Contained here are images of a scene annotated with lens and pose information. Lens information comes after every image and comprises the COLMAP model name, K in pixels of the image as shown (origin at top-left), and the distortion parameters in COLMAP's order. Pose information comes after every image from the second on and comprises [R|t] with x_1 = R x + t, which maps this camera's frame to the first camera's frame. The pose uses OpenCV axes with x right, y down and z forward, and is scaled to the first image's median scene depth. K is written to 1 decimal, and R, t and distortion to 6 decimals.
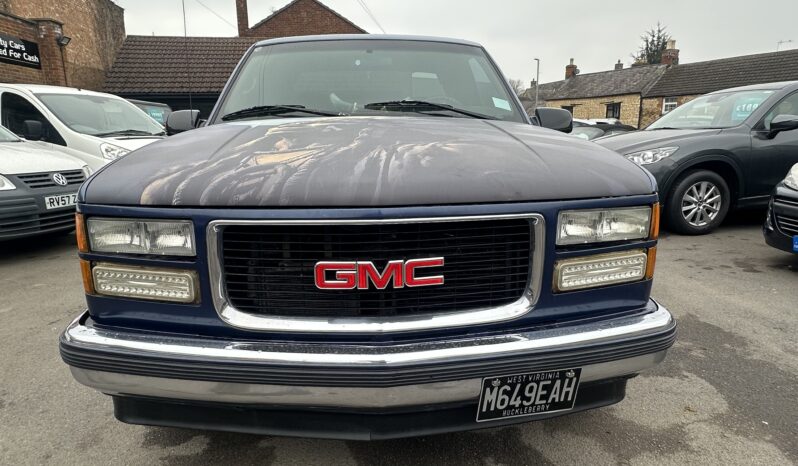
lens RADIAL K [[471.0, 0, 400.5], [0, 471.0, 232.6], [0, 0, 1]] dist [-0.007465, 0.004331]
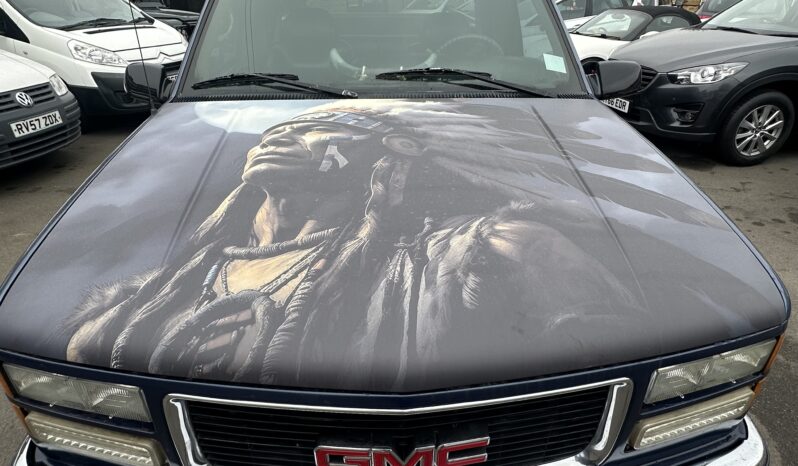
lens RADIAL K [[471.0, 0, 397.8], [0, 471.0, 231.6], [0, 0, 1]] dist [-0.007465, 0.004331]
pose [[0.999685, 0.018600, -0.016832, -0.013049], [-0.013145, 0.959911, 0.279996, -0.133221], [0.021366, -0.279687, 0.959854, 0.111978]]
